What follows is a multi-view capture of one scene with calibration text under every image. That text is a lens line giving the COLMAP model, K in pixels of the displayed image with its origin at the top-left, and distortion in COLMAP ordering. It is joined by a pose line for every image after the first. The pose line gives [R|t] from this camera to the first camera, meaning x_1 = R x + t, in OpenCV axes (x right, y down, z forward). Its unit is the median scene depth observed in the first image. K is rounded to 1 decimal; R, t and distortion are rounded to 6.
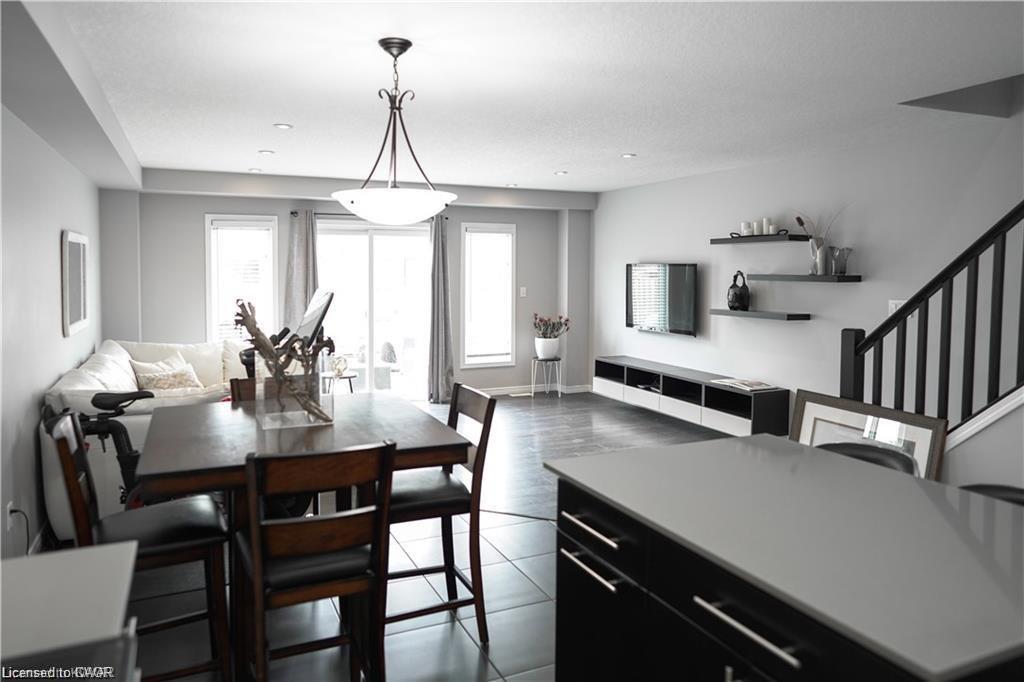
lens RADIAL K [[685.6, 0, 498.1], [0, 685.6, 342.5], [0, 0, 1]] dist [0.018446, 0.001069]
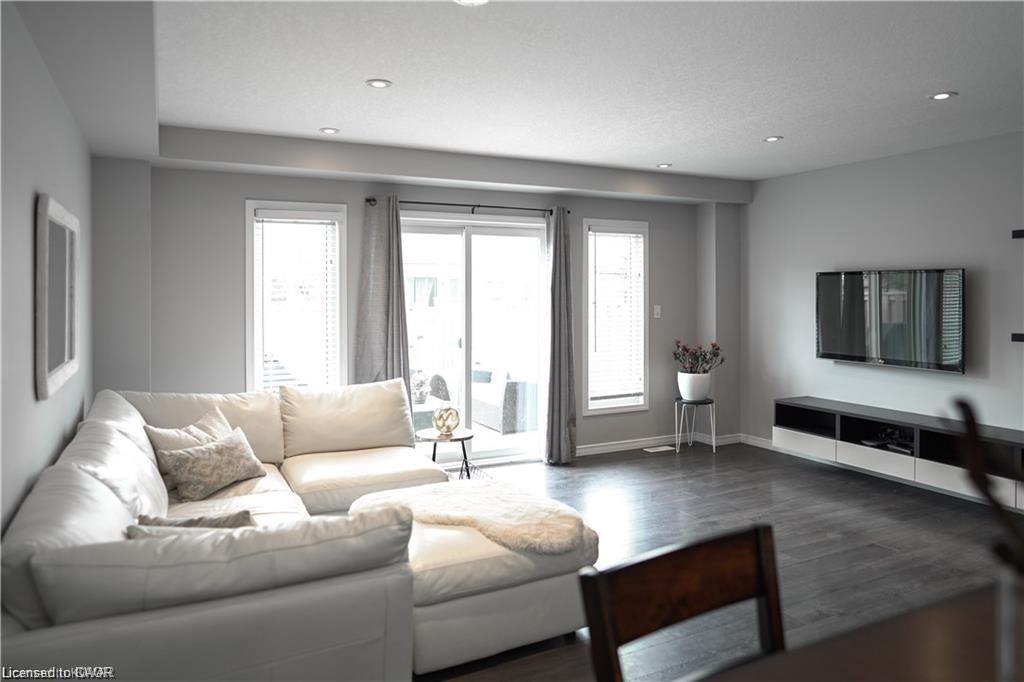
lens RADIAL K [[691.2, 0, 512.0], [0, 691.2, 341.0], [0, 0, 1]] dist [-0.003608, 0.000794]
pose [[0.998737, -0.007596, 0.049657, -0.188266], [0.009363, 0.999328, -0.035444, -0.018837], [-0.049354, 0.035864, 0.998137, 0.293492]]
